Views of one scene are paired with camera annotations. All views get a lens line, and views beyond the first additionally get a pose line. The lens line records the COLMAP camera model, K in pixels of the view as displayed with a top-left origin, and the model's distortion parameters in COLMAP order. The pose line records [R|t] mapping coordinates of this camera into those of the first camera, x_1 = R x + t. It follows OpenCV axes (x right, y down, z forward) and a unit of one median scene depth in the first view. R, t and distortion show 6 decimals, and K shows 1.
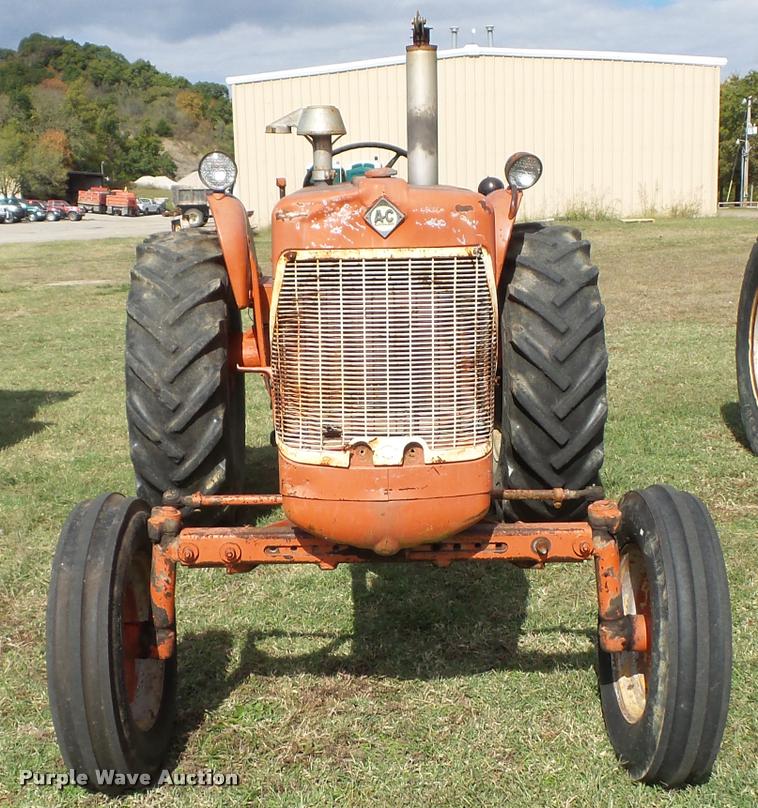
lens RADIAL K [[1191.5, 0, 379.0], [0, 1191.5, 404.0], [0, 0, 1]] dist [0.172557, 0.000526]
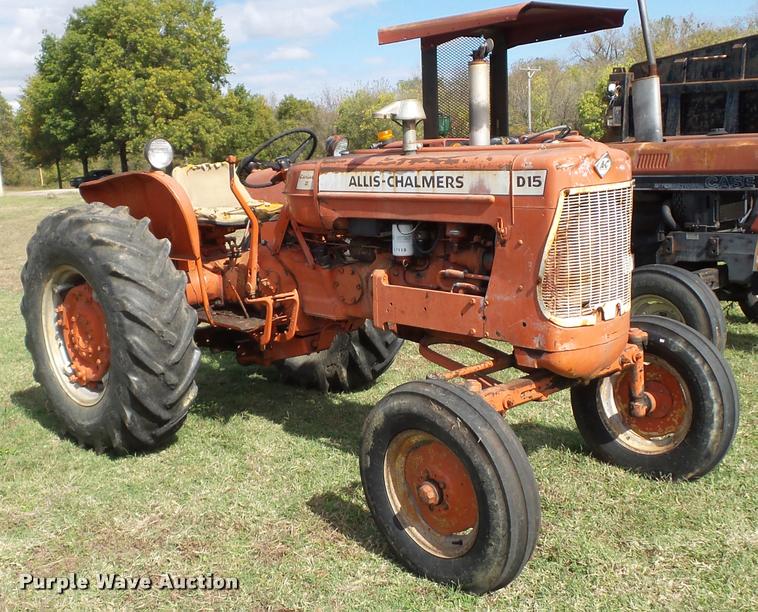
lens RADIAL K [[909.9, 0, 323.4], [0, 909.9, 307.6], [0, 0, 1]] dist [0.007123, 0.047007]
pose [[0.769200, -0.131169, 0.625401, -0.892341], [0.151926, 0.988181, 0.020399, -0.040679], [-0.620685, 0.079324, 0.780037, 0.243523]]
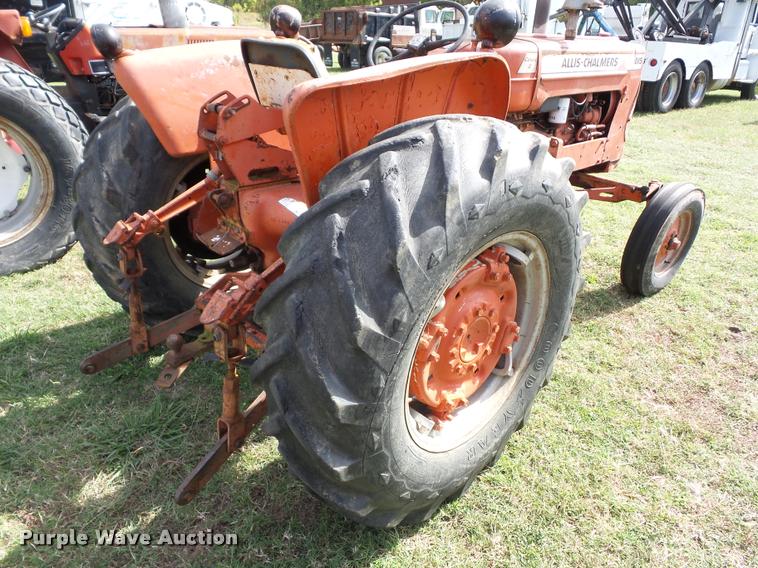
lens RADIAL K [[535.1, 0, 382.8], [0, 535.1, 284.8], [0, 0, 1]] dist [0.005391, -0.005716]
pose [[-0.675832, -0.323598, 0.662220, -0.560133], [0.116990, 0.839980, 0.529856, -0.359557], [-0.727712, 0.435567, -0.529827, 1.938158]]
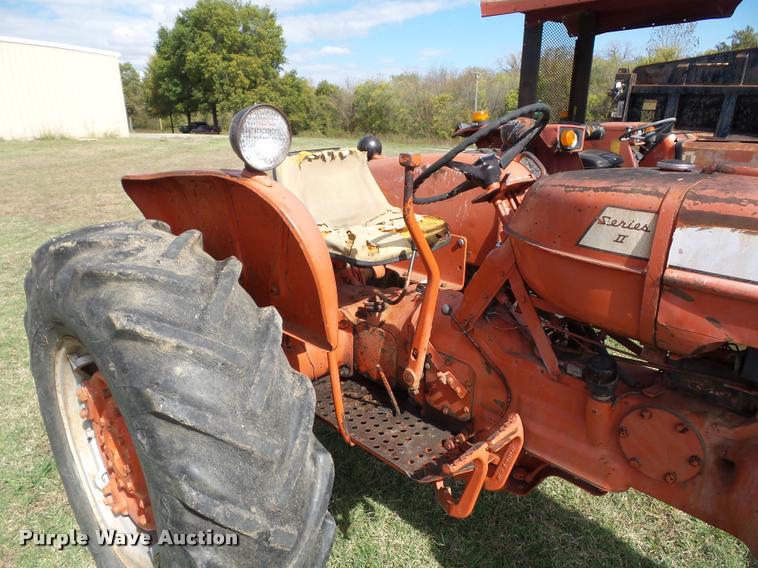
lens RADIAL K [[527.9, 0, 382.4], [0, 527.9, 285.6], [0, 0, 1]] dist [0.004480, -0.005262]
pose [[0.716155, -0.189928, 0.671602, -0.409859], [0.104485, 0.980593, 0.165893, -0.229939], [-0.690076, -0.048632, 0.722101, 1.106966]]
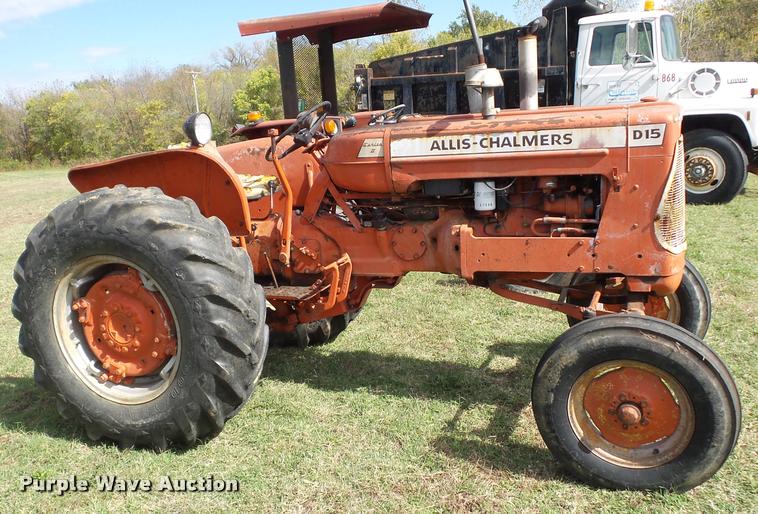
lens RADIAL K [[709.8, 0, 368.3], [0, 709.8, 258.4], [0, 0, 1]] dist [0.005301, 0.003929]
pose [[0.383288, -0.199284, 0.901874, -1.069181], [0.239298, 0.964531, 0.111430, -0.155516], [-0.892092, 0.173107, 0.417381, 0.834537]]
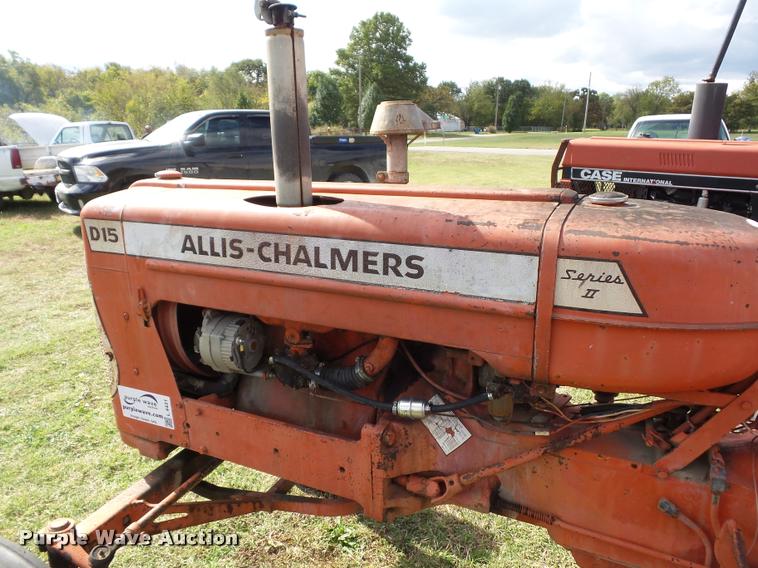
lens RADIAL K [[536.6, 0, 385.1], [0, 536.6, 287.2], [0, 0, 1]] dist [0.004261, -0.003707]
pose [[0.459048, -0.190467, 0.867754, -0.375869], [0.155589, 0.978888, 0.132553, -0.173859], [-0.874681, 0.074165, 0.478992, 0.825608]]
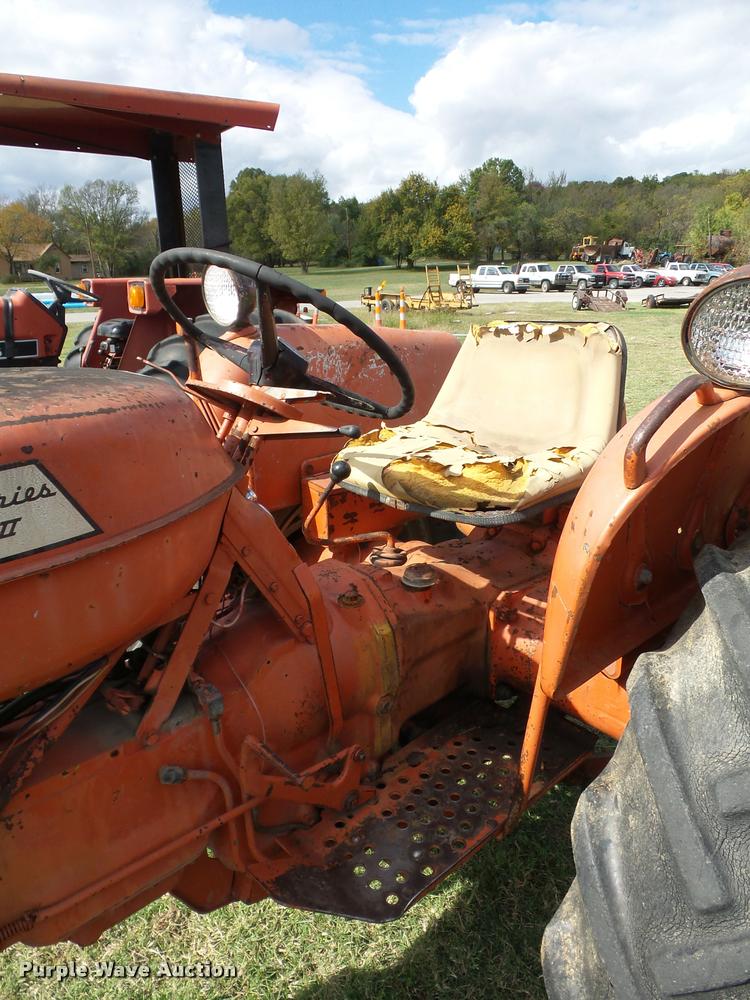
lens RADIAL K [[704.8, 0, 374.2], [0, 704.8, 495.5], [0, 0, 1]] dist [-0.009636, -0.003135]
pose [[-0.640238, -0.155272, 0.752320, -0.306297], [0.219484, 0.901557, 0.372857, -0.179242], [-0.736153, 0.403839, -0.543132, 0.897046]]
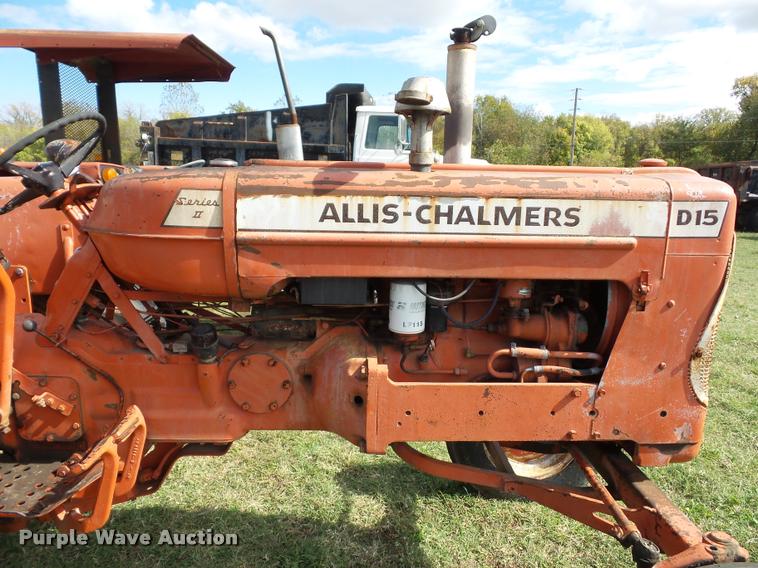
lens RADIAL K [[527.9, 0, 382.4], [0, 527.9, 285.6], [0, 0, 1]] dist [0.004480, -0.005262]
pose [[-0.015685, -0.181392, 0.983286, -0.481296], [0.172243, 0.968215, 0.181359, -0.186781], [-0.984930, 0.172209, 0.016057, 1.108059]]
